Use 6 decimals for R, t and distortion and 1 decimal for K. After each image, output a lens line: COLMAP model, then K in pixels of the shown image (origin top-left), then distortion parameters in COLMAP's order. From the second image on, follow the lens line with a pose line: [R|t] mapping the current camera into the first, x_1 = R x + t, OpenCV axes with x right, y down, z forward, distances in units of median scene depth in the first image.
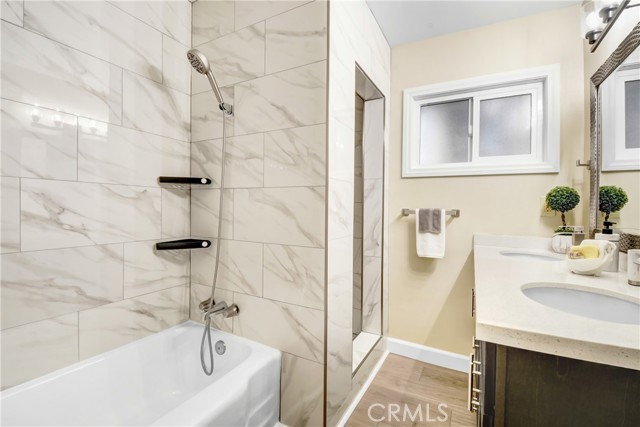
lens RADIAL K [[289.0, 0, 319.0], [0, 289.0, 212.4], [0, 0, 1]] dist [-0.009732, -0.002238]
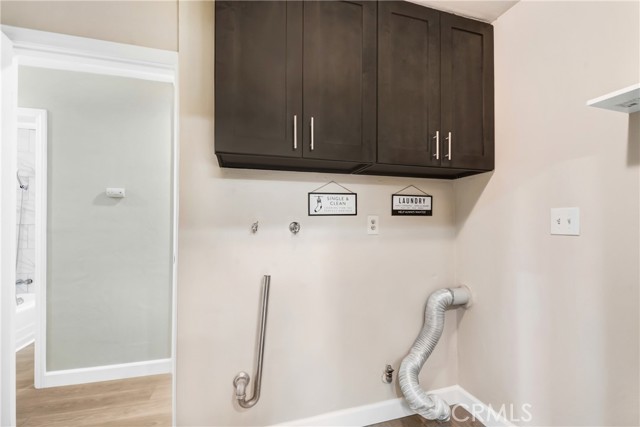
lens RADIAL K [[289.0, 0, 321.6], [0, 289.0, 213.8], [0, 0, 1]] dist [-0.009732, -0.002238]
pose [[0.703885, 0.002549, 0.710310, -0.266612], [0.006185, 0.999934, -0.009718, -0.129649], [-0.710287, 0.011233, 0.703822, -2.010473]]
